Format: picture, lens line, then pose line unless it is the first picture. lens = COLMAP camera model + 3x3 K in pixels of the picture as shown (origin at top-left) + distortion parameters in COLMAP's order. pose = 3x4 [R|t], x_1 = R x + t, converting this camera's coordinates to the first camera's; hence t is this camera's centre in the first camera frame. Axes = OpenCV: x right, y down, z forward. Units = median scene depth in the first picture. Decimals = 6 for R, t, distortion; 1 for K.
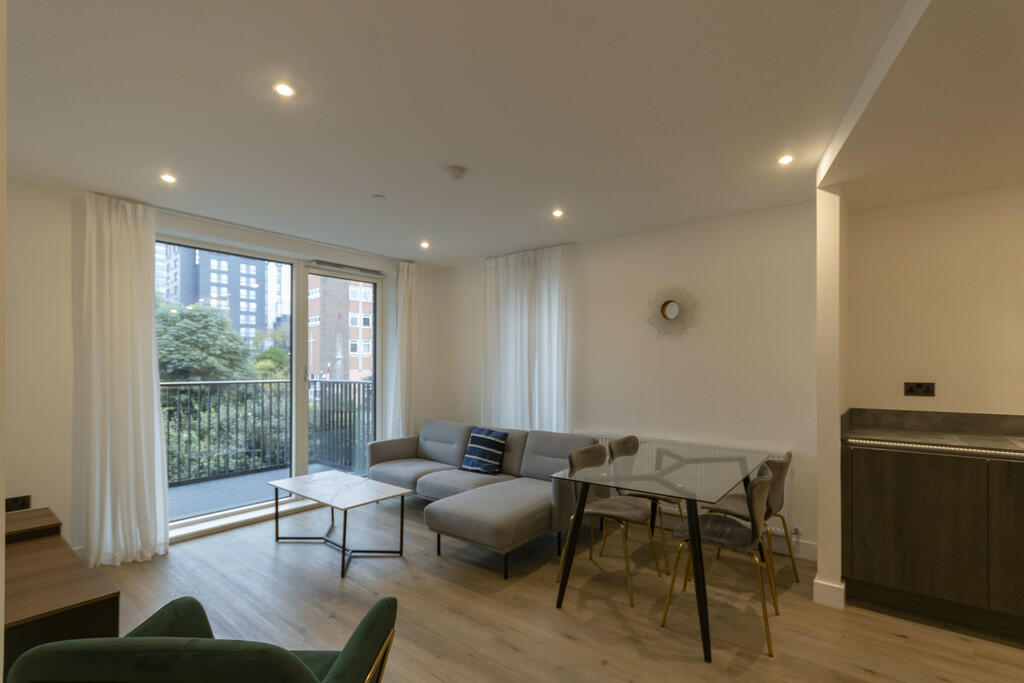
lens RADIAL K [[477.5, 0, 512.3], [0, 477.5, 373.0], [0, 0, 1]] dist [0.005817, 0.000823]
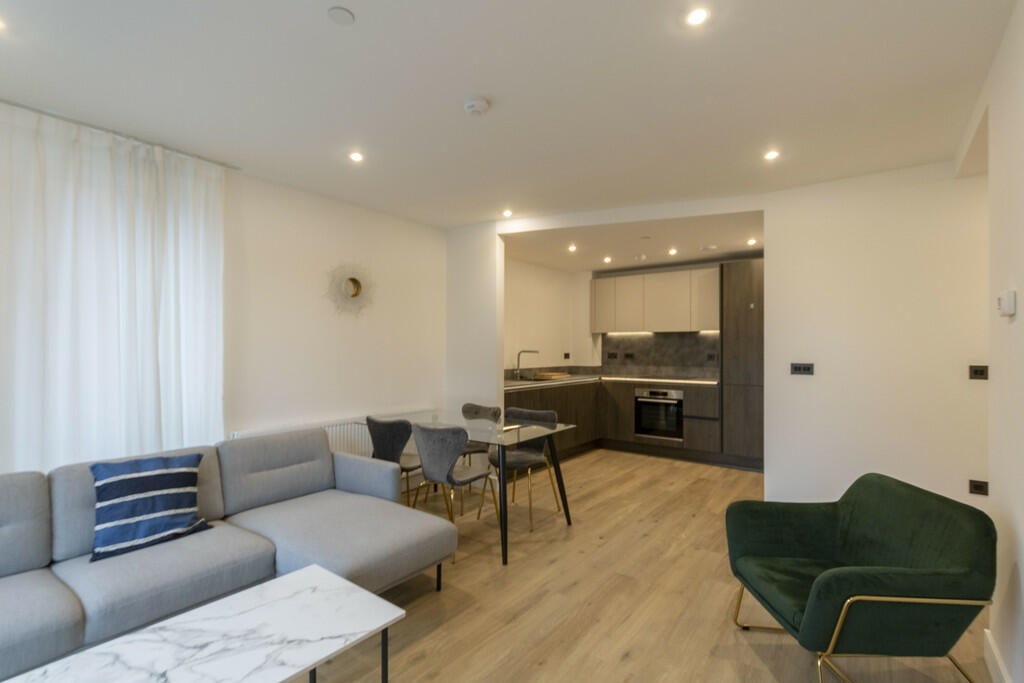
lens RADIAL K [[477.5, 0, 514.5], [0, 477.5, 348.2], [0, 0, 1]] dist [0.005817, 0.000823]
pose [[-0.031948, -0.001979, 0.999488, -0.905676], [0.007090, 0.999972, 0.002206, -0.005547], [-0.999464, 0.007156, -0.031934, 0.918820]]
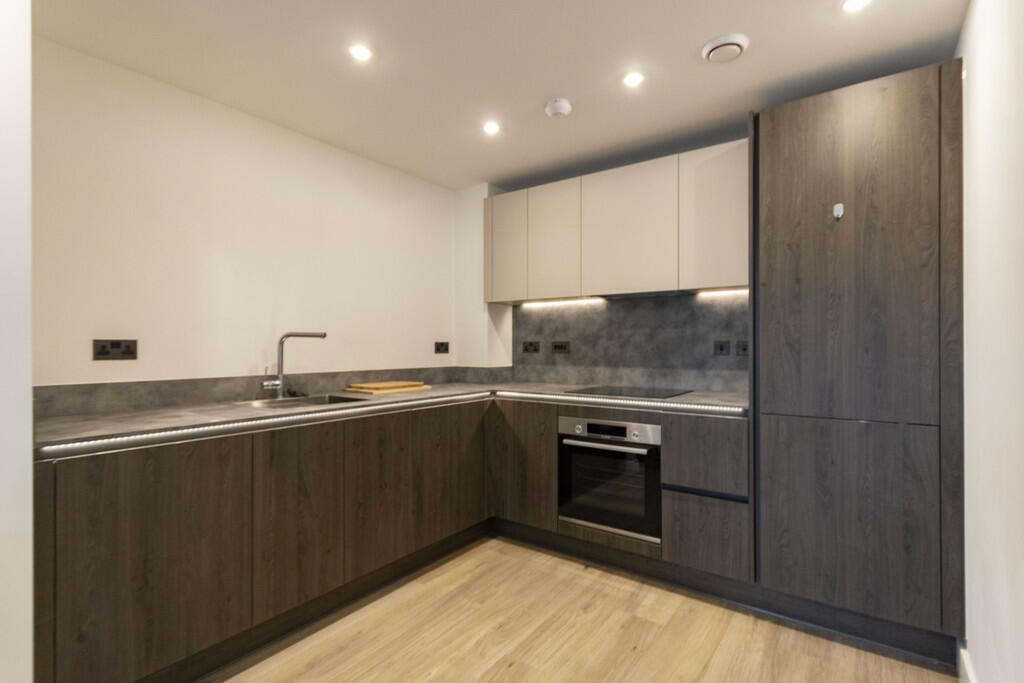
lens RADIAL K [[477.5, 0, 512.1], [0, 477.5, 347.9], [0, 0, 1]] dist [0.005817, 0.000823]
pose [[-0.044124, -0.005791, 0.999009, 0.159460], [0.010126, 0.999929, 0.006243, 0.032637], [-0.998975, 0.010391, -0.044062, 0.482416]]
